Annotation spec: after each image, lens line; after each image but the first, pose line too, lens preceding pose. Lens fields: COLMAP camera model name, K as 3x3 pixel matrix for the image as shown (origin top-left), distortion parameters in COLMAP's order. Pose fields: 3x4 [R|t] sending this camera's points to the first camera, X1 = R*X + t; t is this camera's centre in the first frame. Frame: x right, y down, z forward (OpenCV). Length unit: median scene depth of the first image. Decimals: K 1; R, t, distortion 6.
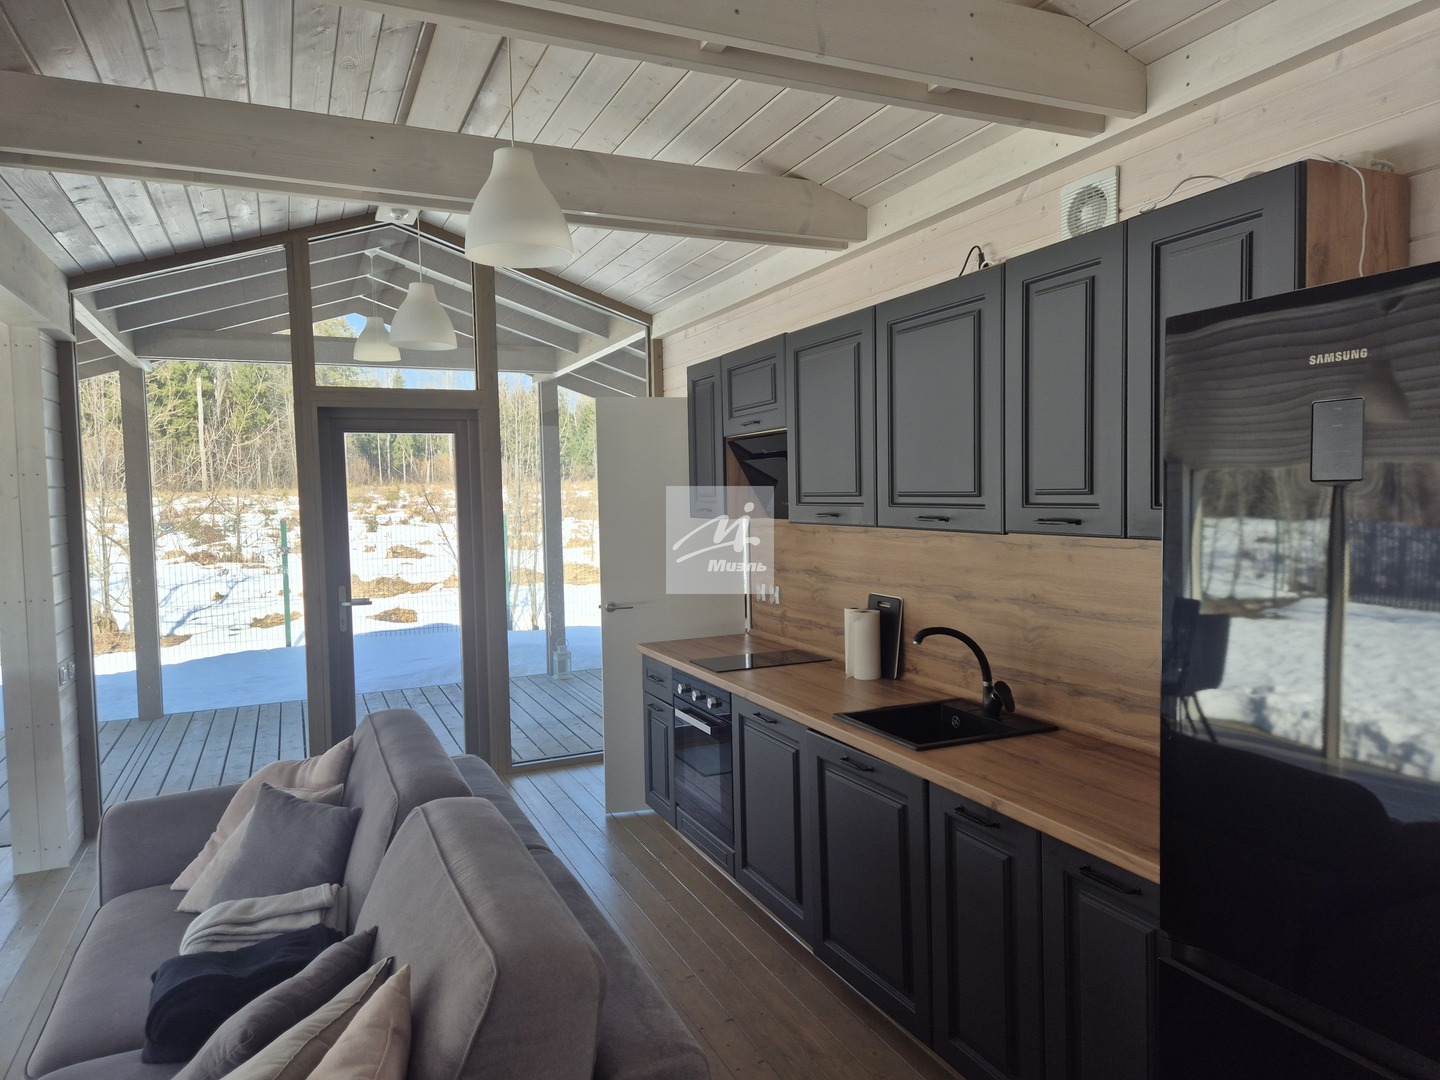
lens RADIAL K [[963.6, 0, 729.0], [0, 963.6, 536.9], [0, 0, 1]] dist [0.090097, -0.076806]
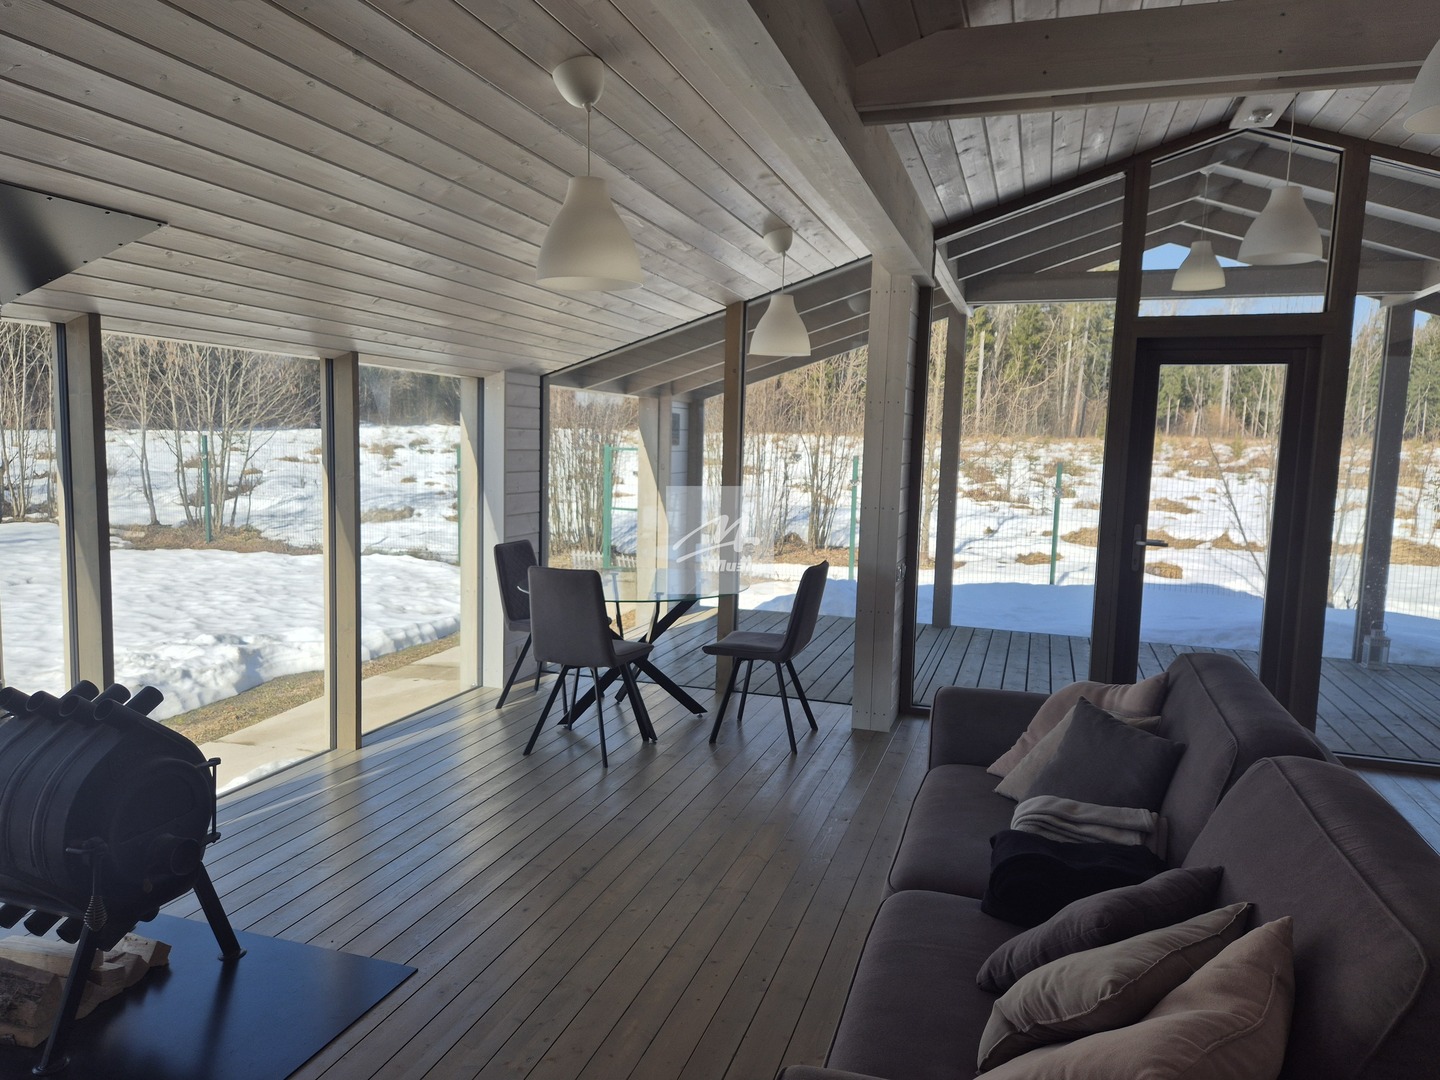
lens RADIAL K [[970.8, 0, 716.9], [0, 970.8, 545.4], [0, 0, 1]] dist [0.092168, -0.078081]
pose [[0.735177, 0.114253, -0.668178, -0.053046], [-0.076173, 0.993375, 0.086047, 0.021092], [0.673582, -0.012362, 0.739009, -0.012121]]
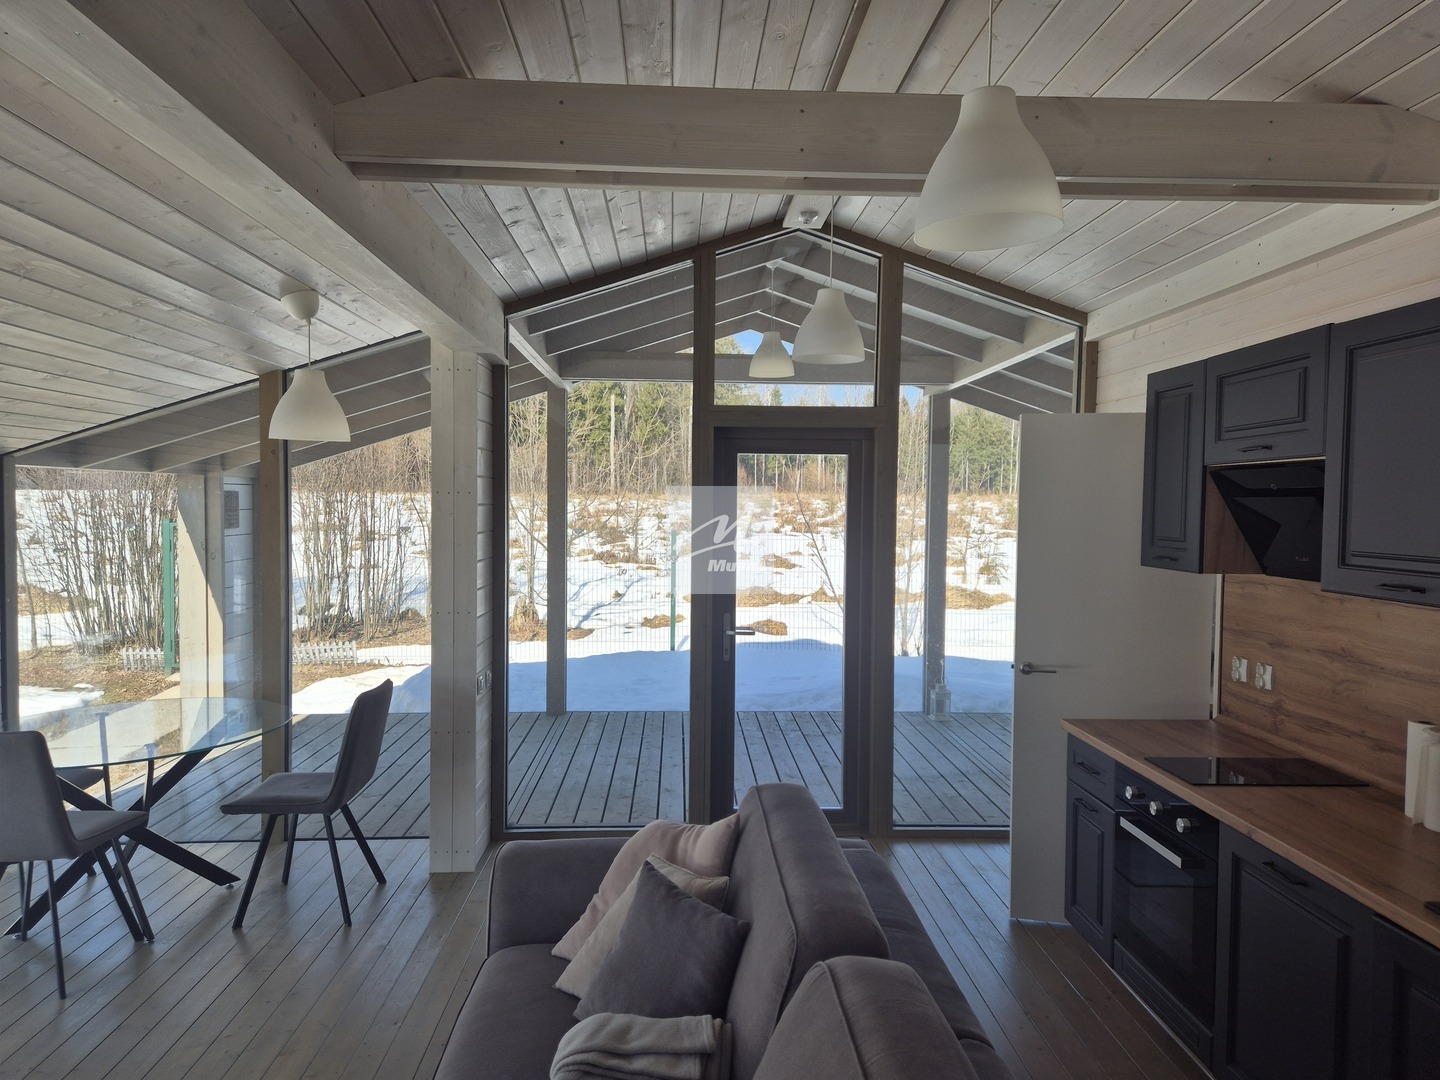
lens RADIAL K [[961.2, 0, 708.1], [0, 961.2, 539.0], [0, 0, 1]] dist [0.094196, -0.073565]
pose [[0.924062, 0.047653, -0.379260, -0.068088], [-0.050907, 0.998702, 0.001449, -0.026171], [0.378837, 0.017968, 0.925289, 0.135168]]
